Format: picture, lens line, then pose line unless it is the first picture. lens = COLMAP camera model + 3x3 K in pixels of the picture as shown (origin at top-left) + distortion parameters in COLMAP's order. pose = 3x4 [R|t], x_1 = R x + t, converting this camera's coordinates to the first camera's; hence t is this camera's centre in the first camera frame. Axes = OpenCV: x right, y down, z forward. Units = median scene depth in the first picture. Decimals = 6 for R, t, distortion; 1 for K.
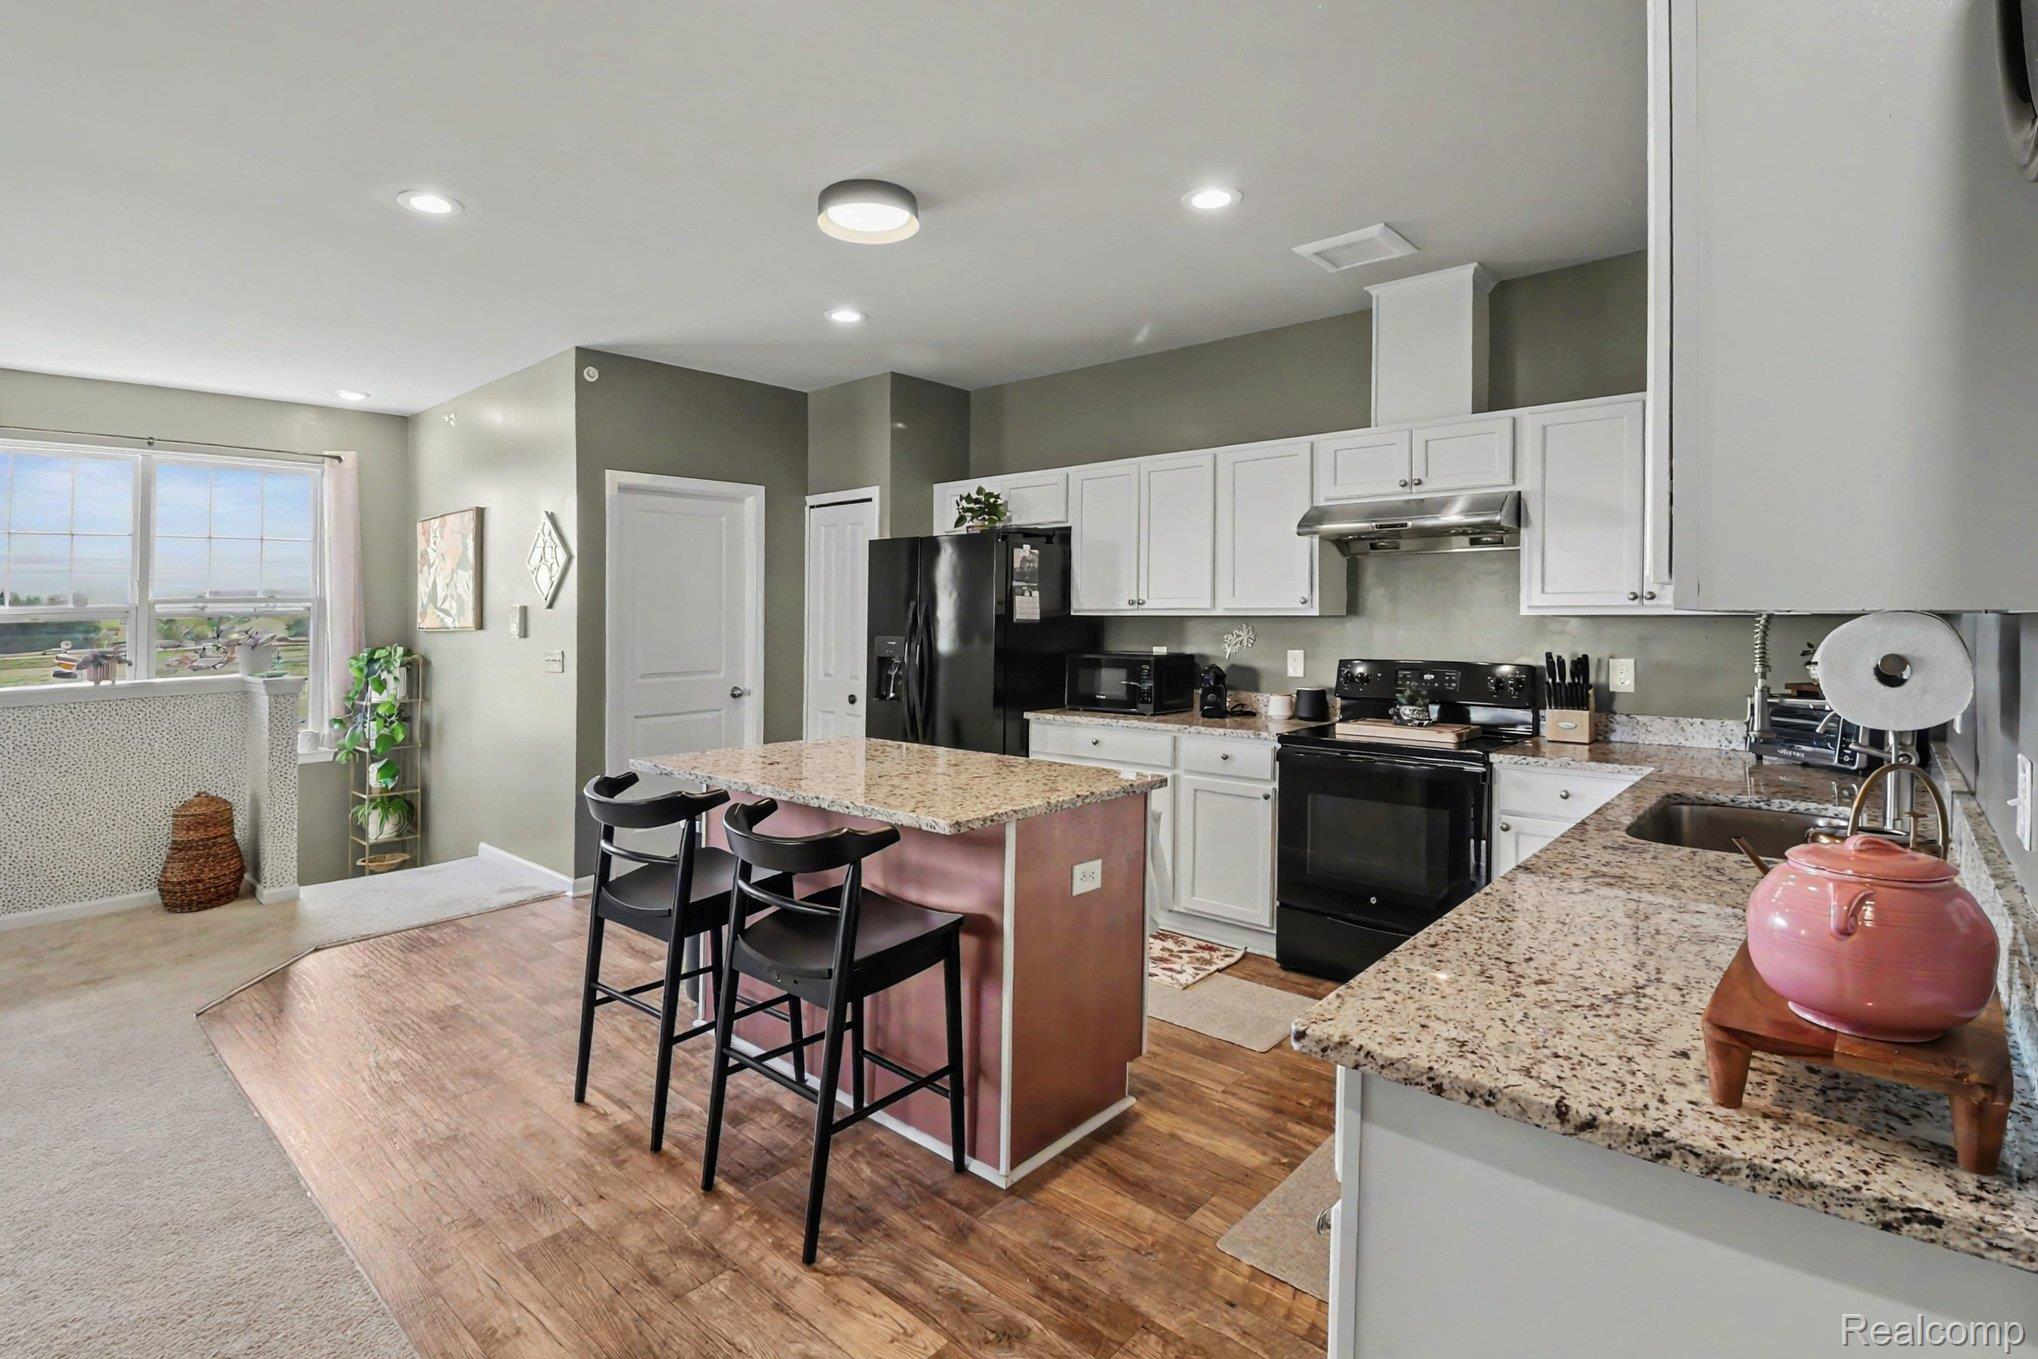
lens RADIAL K [[969.7, 0, 970.0], [0, 969.7, 614.5], [0, 0, 1]] dist [-0.004558, -0.009724]
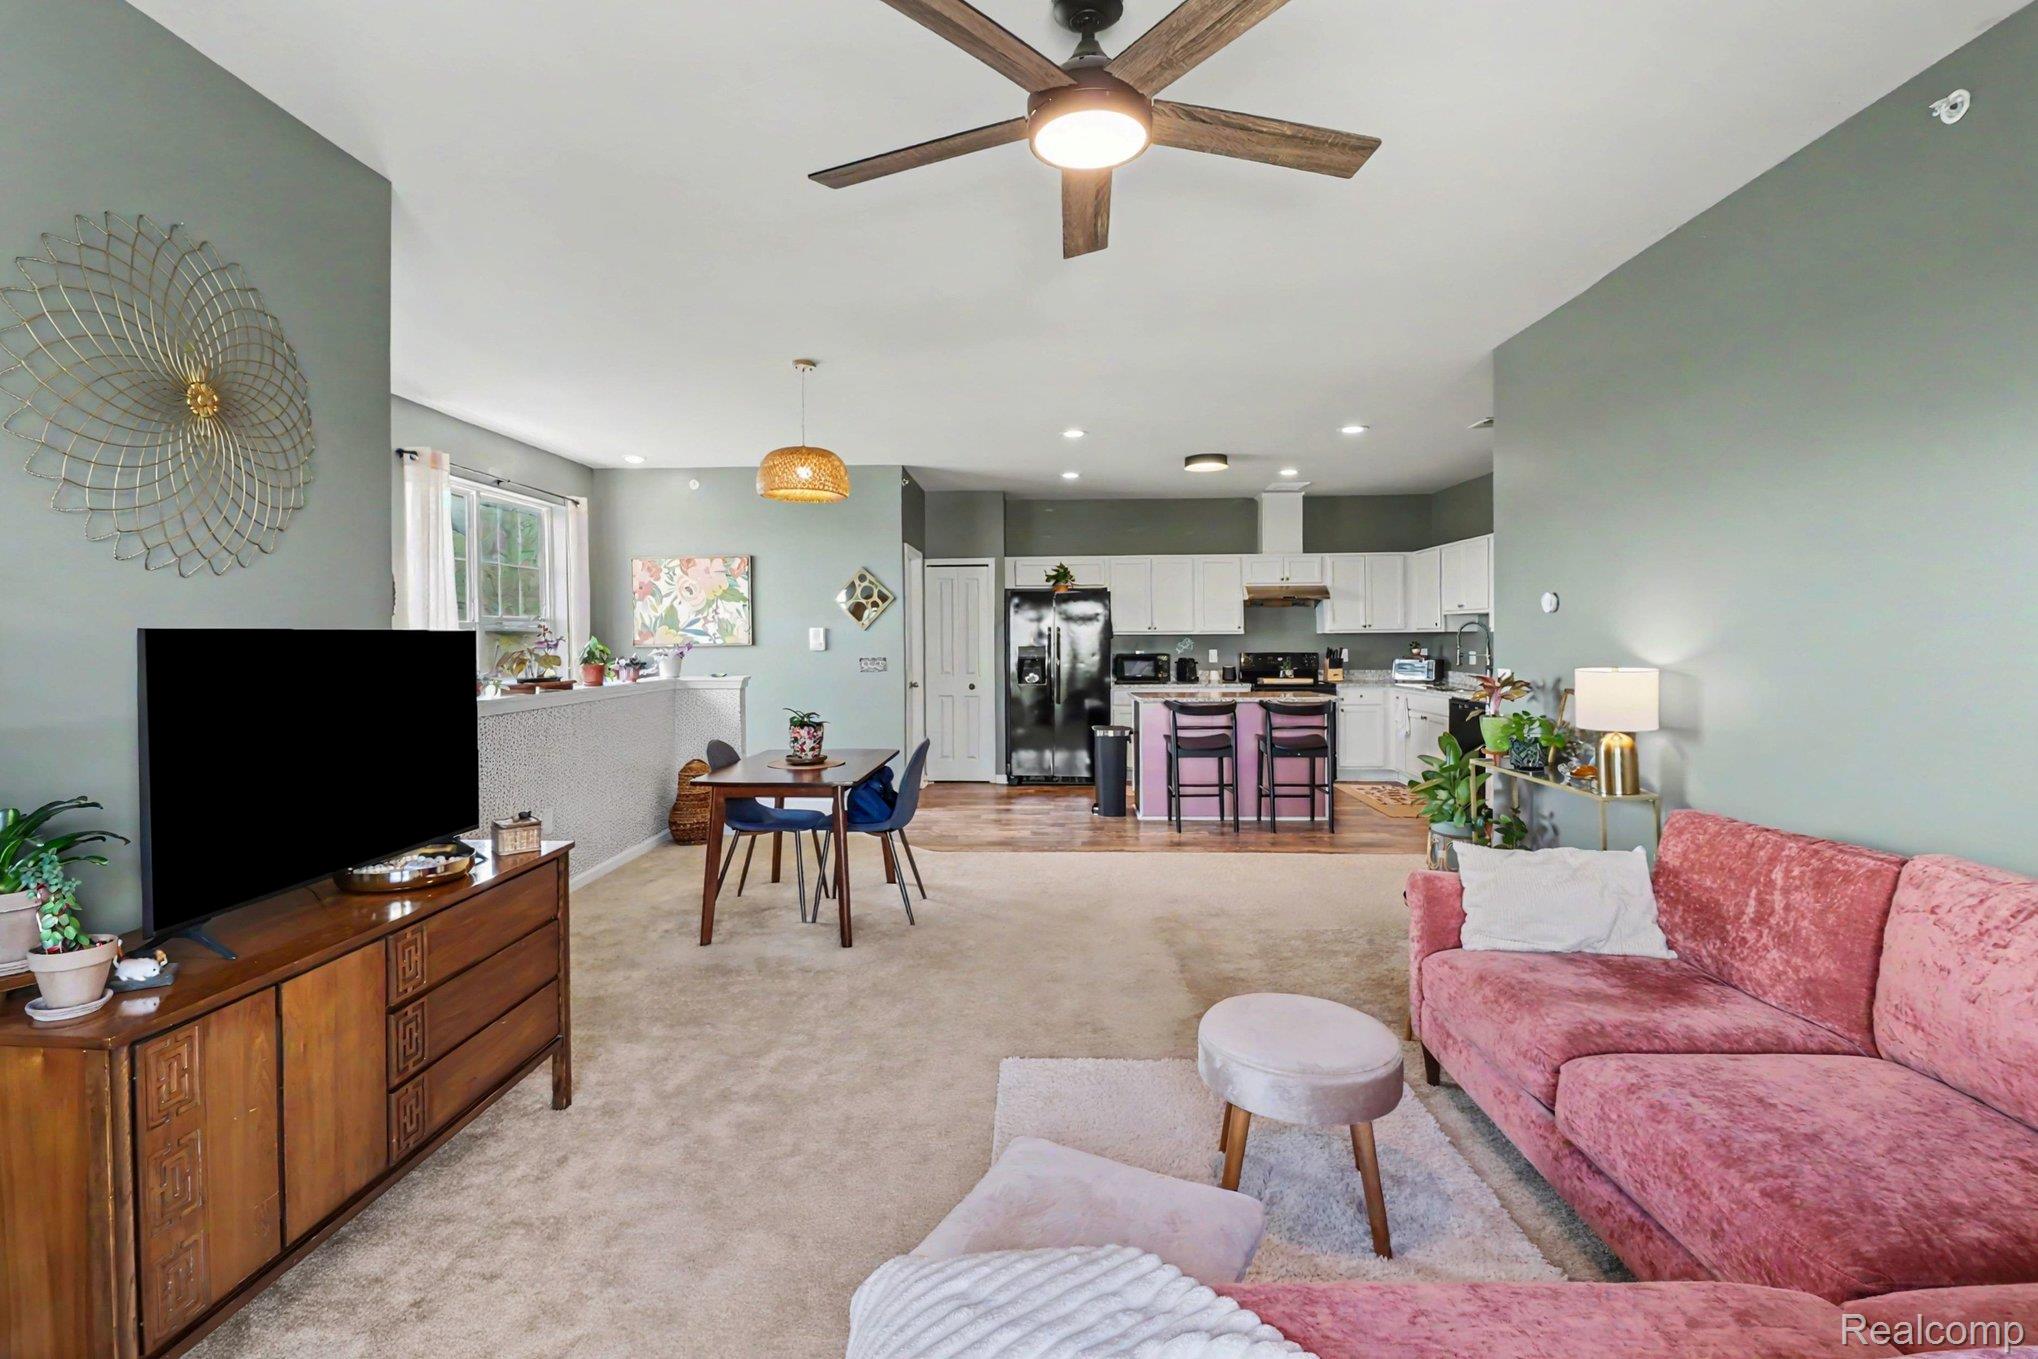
lens RADIAL K [[969.7, 0, 996.8], [0, 969.7, 650.5], [0, 0, 1]] dist [-0.004558, -0.009724]
pose [[0.759838, -0.011399, 0.650013, -1.510076], [0.004305, 0.999913, 0.012503, 0.009233], [-0.650099, -0.006701, 0.759820, -0.344925]]
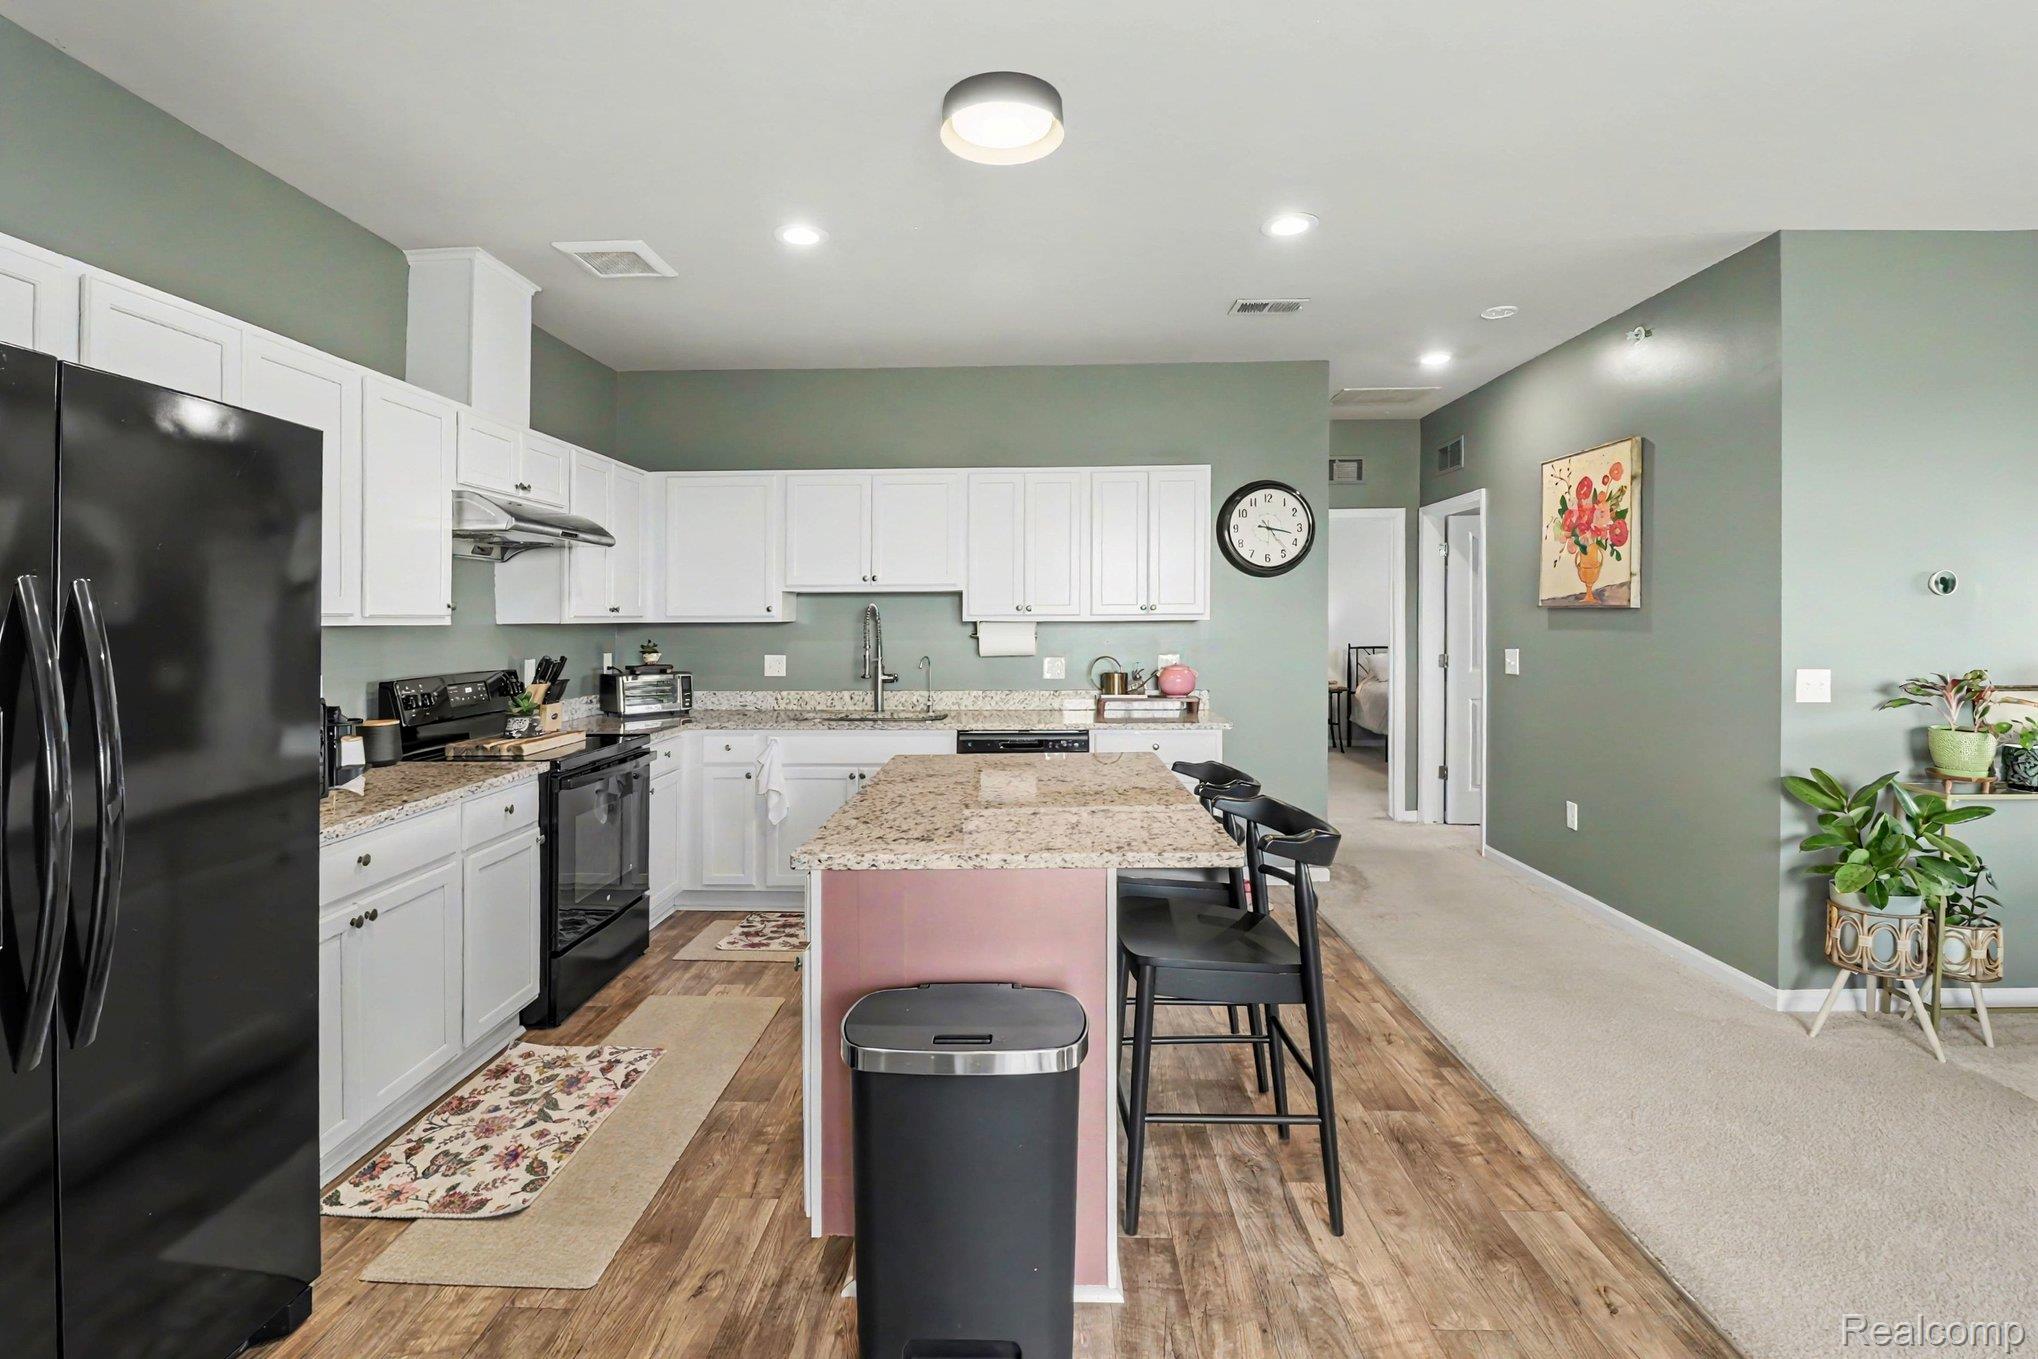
lens RADIAL K [[969.7, 0, 1014.6], [0, 969.7, 617.9], [0, 0, 1]] dist [-0.004558, -0.009724]
pose [[-0.660719, 0.010696, 0.750557, -0.542319], [0.007011, 0.999943, -0.008078, 0.005842], [-0.750601, -0.000075, -0.660756, 1.132868]]
